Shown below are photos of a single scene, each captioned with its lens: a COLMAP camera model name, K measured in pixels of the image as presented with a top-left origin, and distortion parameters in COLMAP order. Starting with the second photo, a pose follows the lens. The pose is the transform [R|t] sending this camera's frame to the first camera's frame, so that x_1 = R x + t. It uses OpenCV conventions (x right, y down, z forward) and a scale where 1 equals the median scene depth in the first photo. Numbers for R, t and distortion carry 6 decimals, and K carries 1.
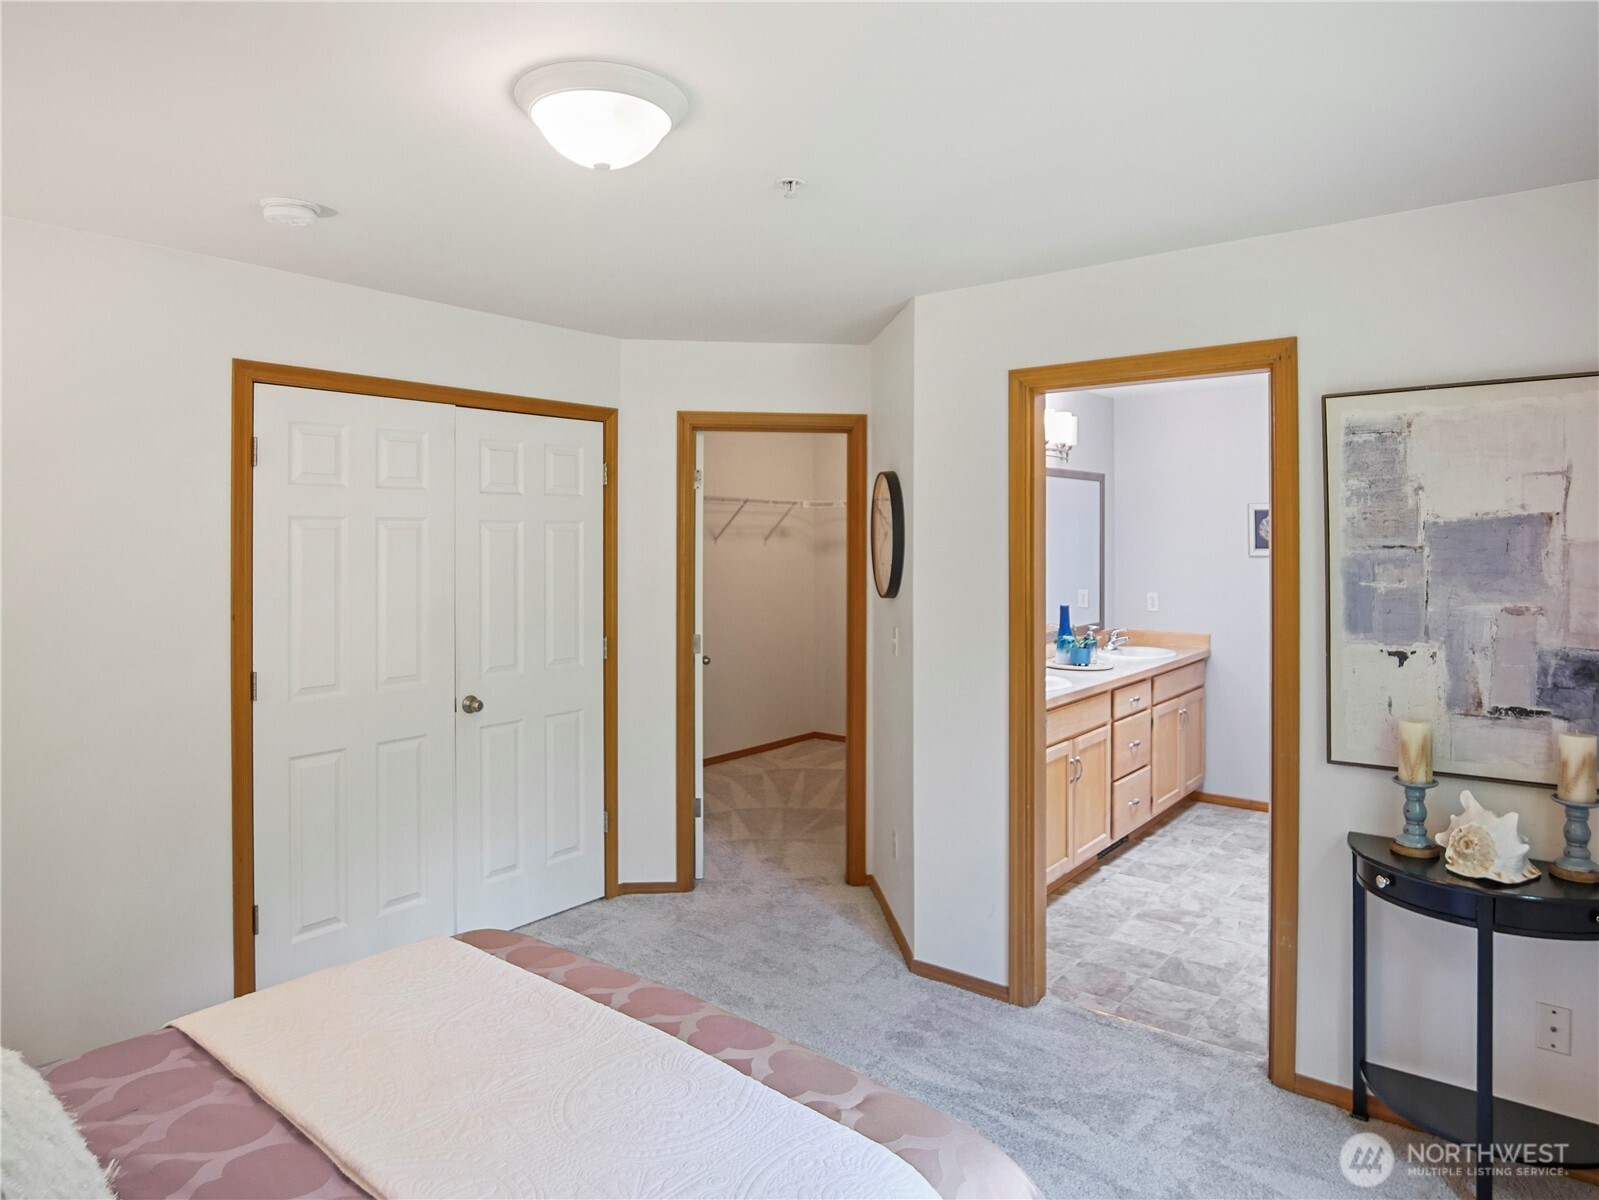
lens RADIAL K [[996.6, 0, 799.5], [0, 996.6, 529.5], [0, 0, 1]] dist [-0.024721, 0.000166]
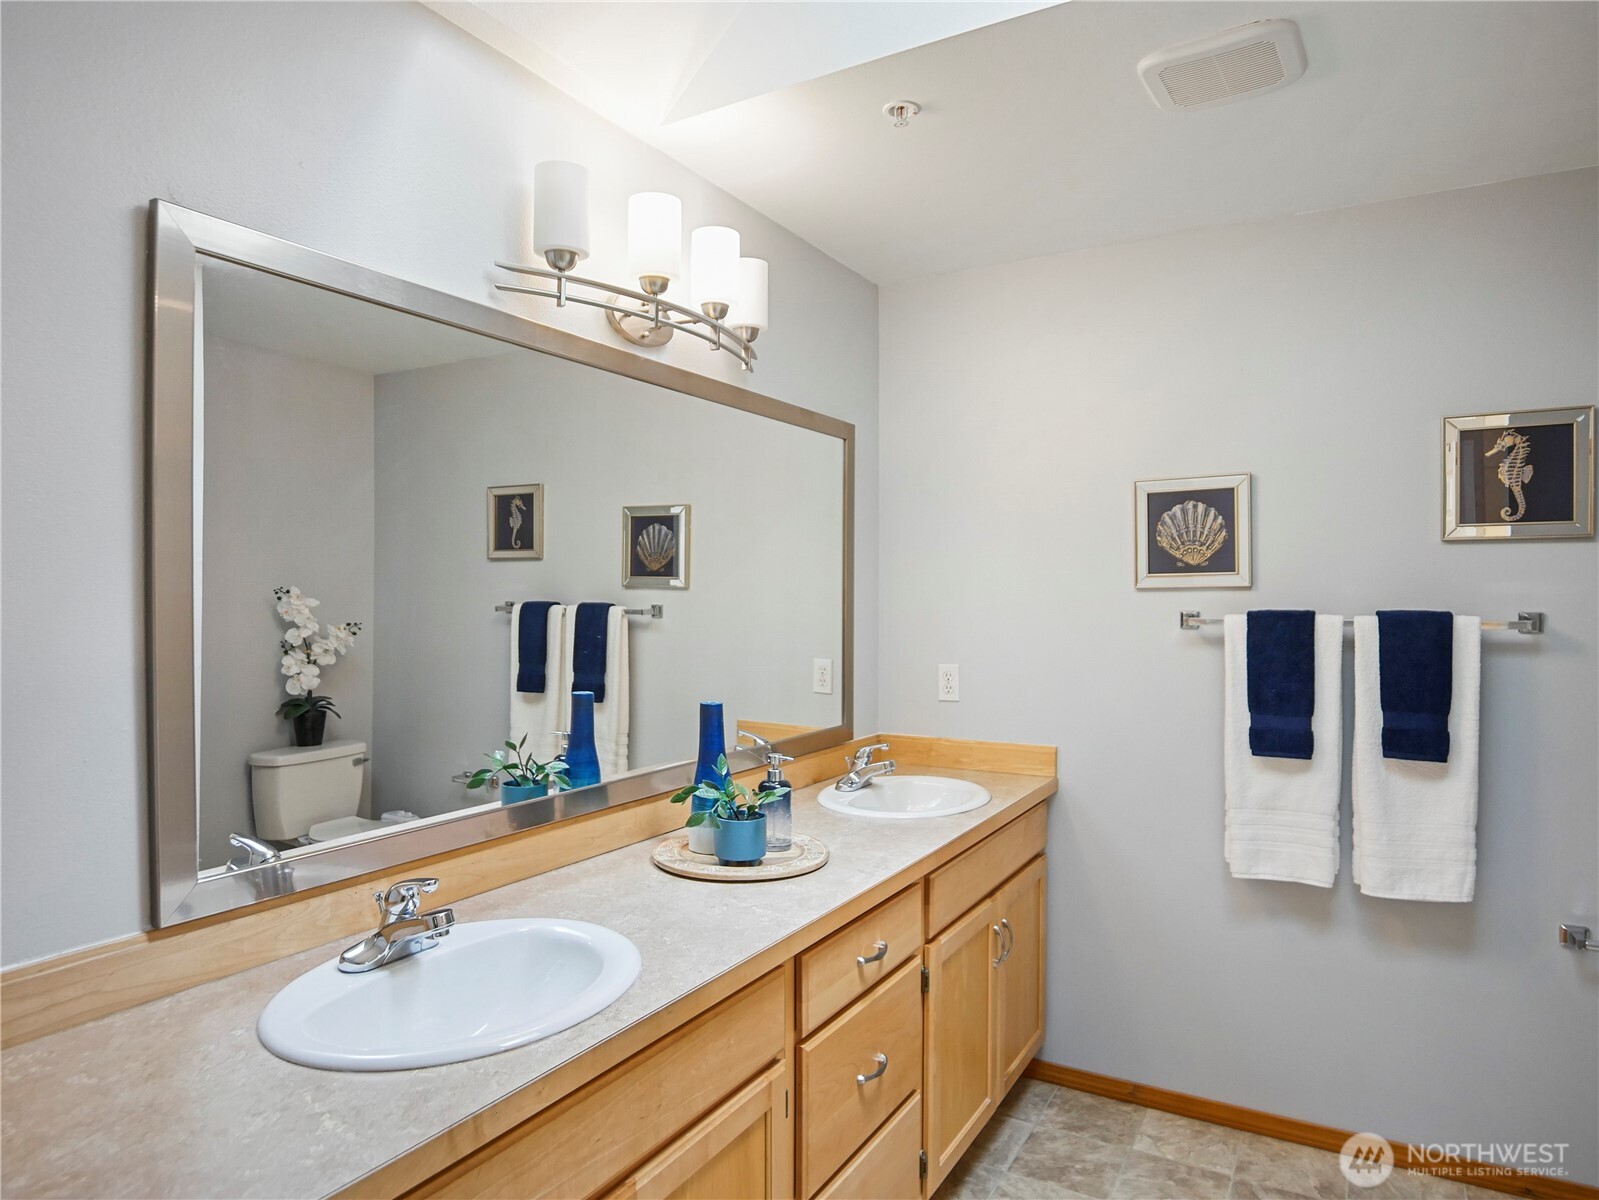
lens RADIAL K [[996.6, 0, 798.5], [0, 996.6, 599.1], [0, 0, 1]] dist [-0.024721, 0.000166]
pose [[0.989039, 0.002543, 0.147634, 0.220688], [-0.003547, 0.999972, 0.006535, 0.029521], [-0.147614, -0.006987, 0.989020, 0.548744]]
